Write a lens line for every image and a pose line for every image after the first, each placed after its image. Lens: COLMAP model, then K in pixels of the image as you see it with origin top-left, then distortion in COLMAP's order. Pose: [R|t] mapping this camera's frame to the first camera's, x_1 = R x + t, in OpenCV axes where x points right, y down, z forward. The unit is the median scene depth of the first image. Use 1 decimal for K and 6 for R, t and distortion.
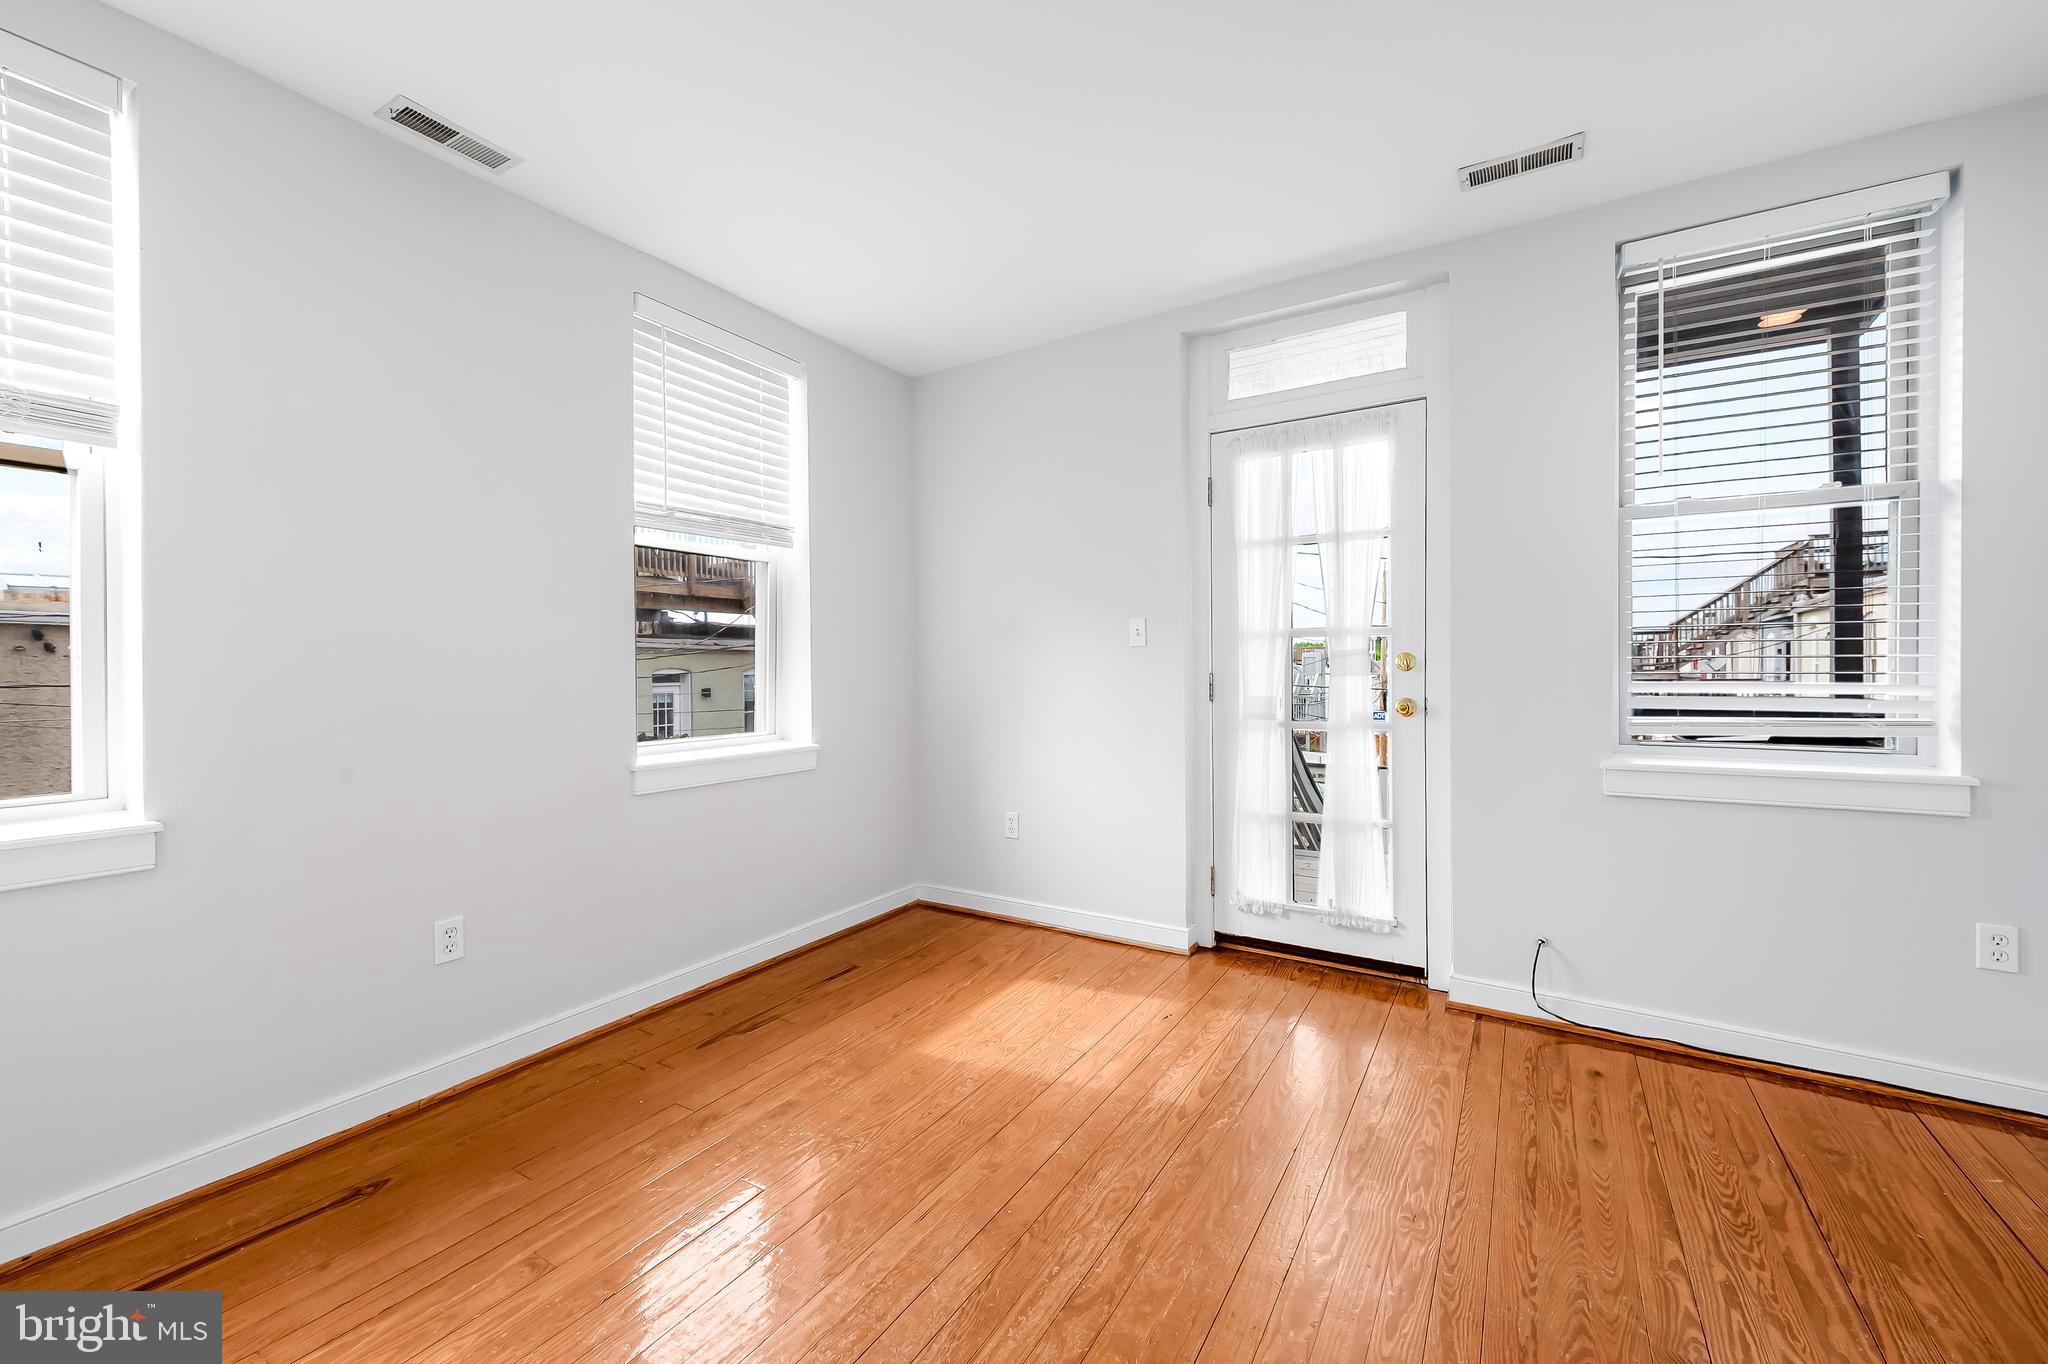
lens RADIAL K [[823.2, 0, 1027.3], [0, 823.2, 662.0], [0, 0, 1]] dist [0.011105, -0.002153]
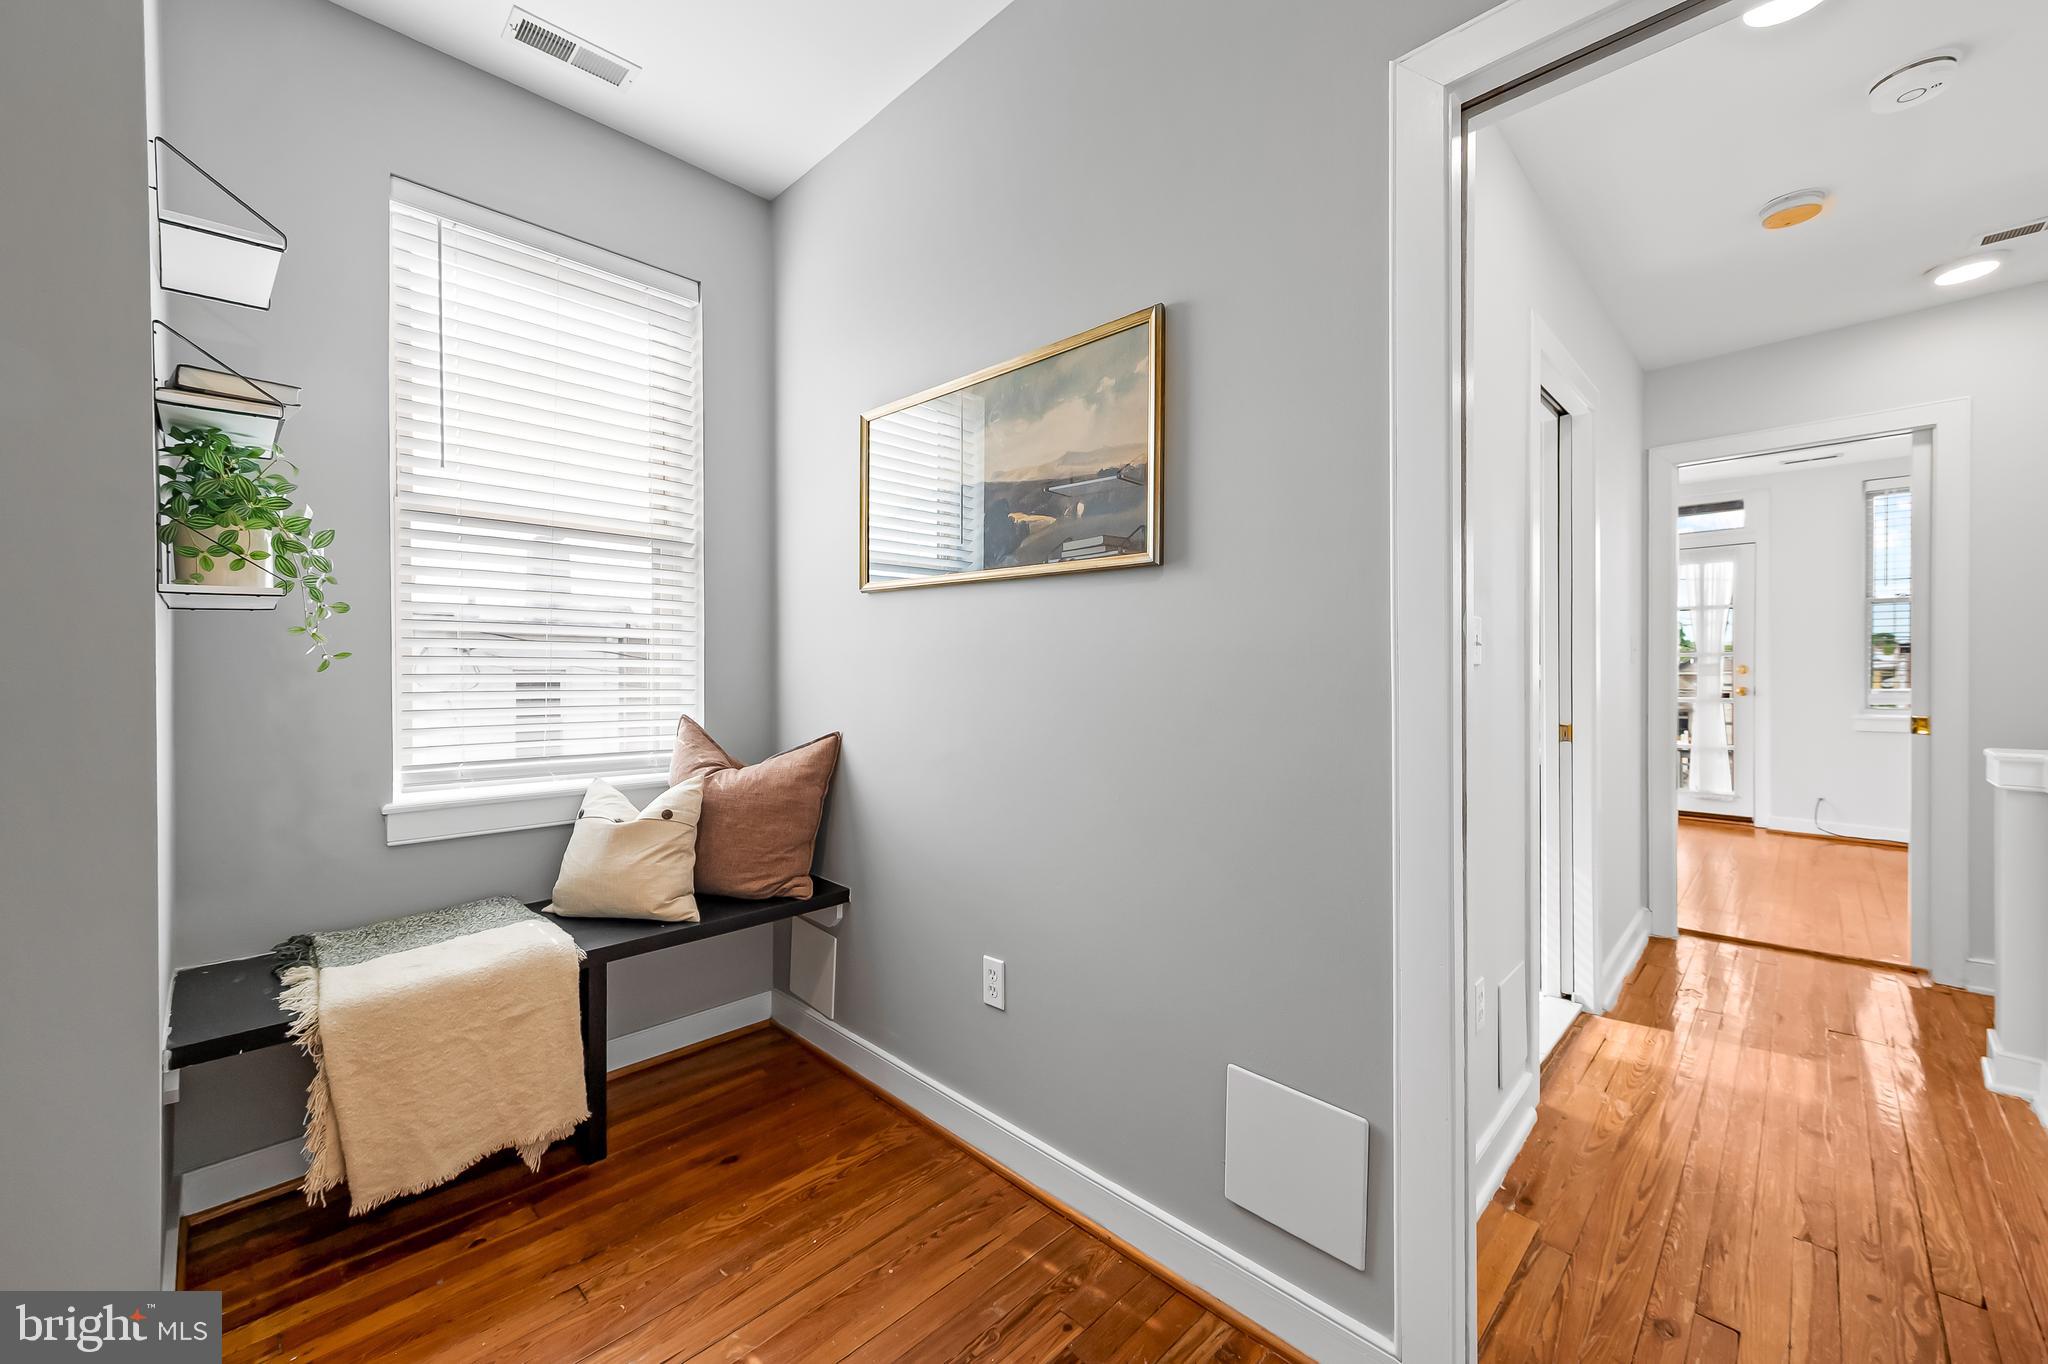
lens RADIAL K [[823.2, 0, 990.7], [0, 823.2, 676.3], [0, 0, 1]] dist [0.011105, -0.002153]
pose [[0.974923, 0.005584, -0.222471, -0.914116], [-0.007003, 0.999960, -0.005589, 0.042021], [0.222431, 0.007007, 0.974923, -1.443124]]
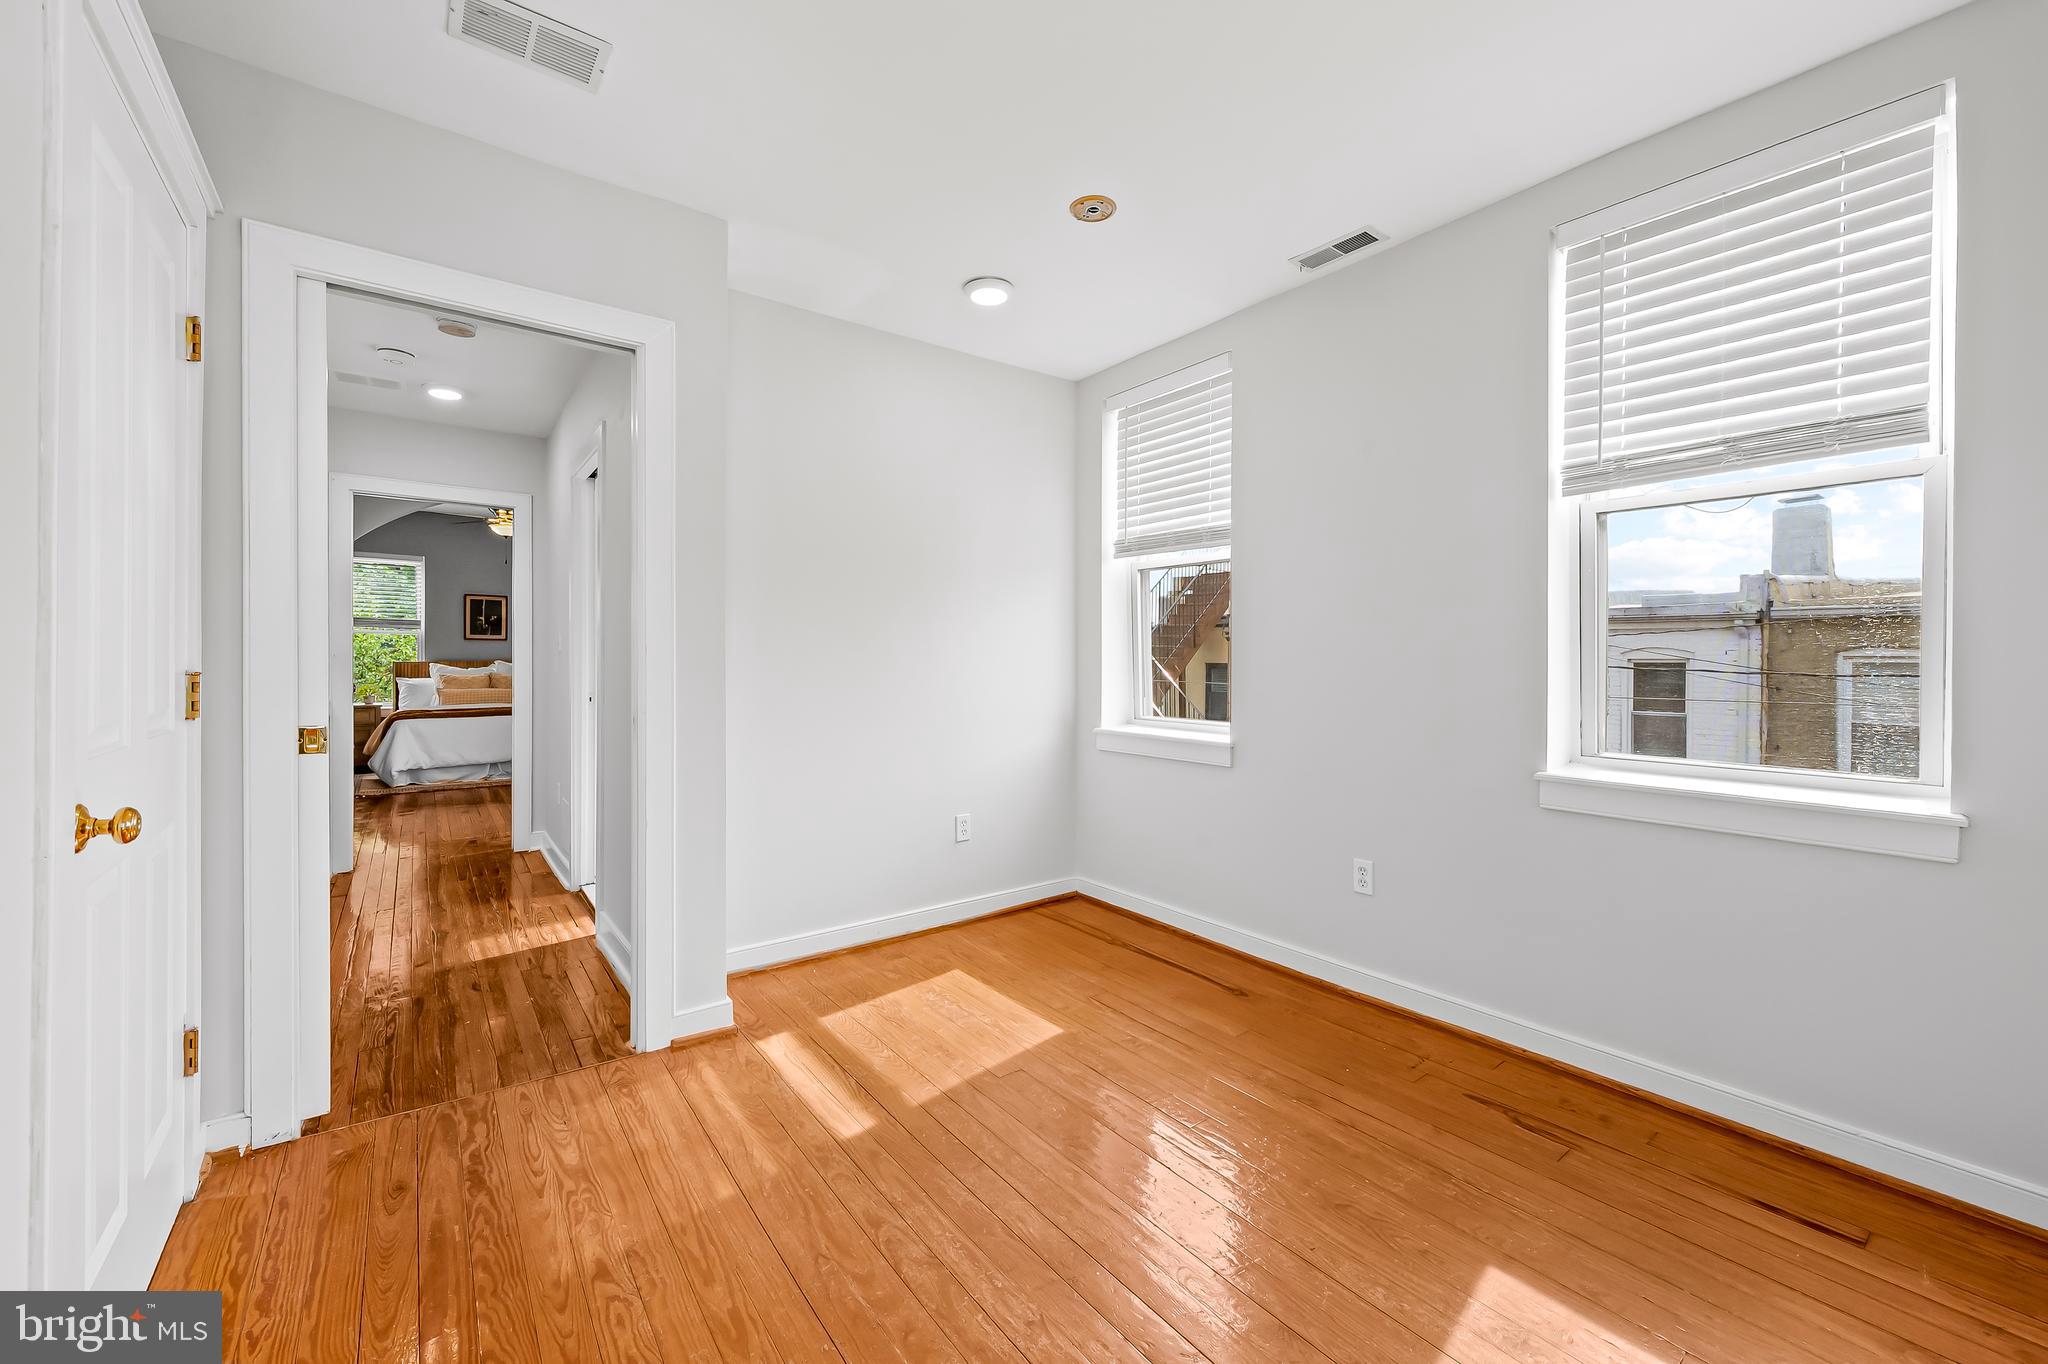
lens RADIAL K [[823.2, 0, 1030.6], [0, 823.2, 661.3], [0, 0, 1]] dist [0.011105, -0.002153]
pose [[-0.372611, 0.010496, -0.927928, 0.513154], [0.009649, 0.999926, 0.007436, -0.006332], [0.927937, -0.006183, -0.372685, 0.781325]]
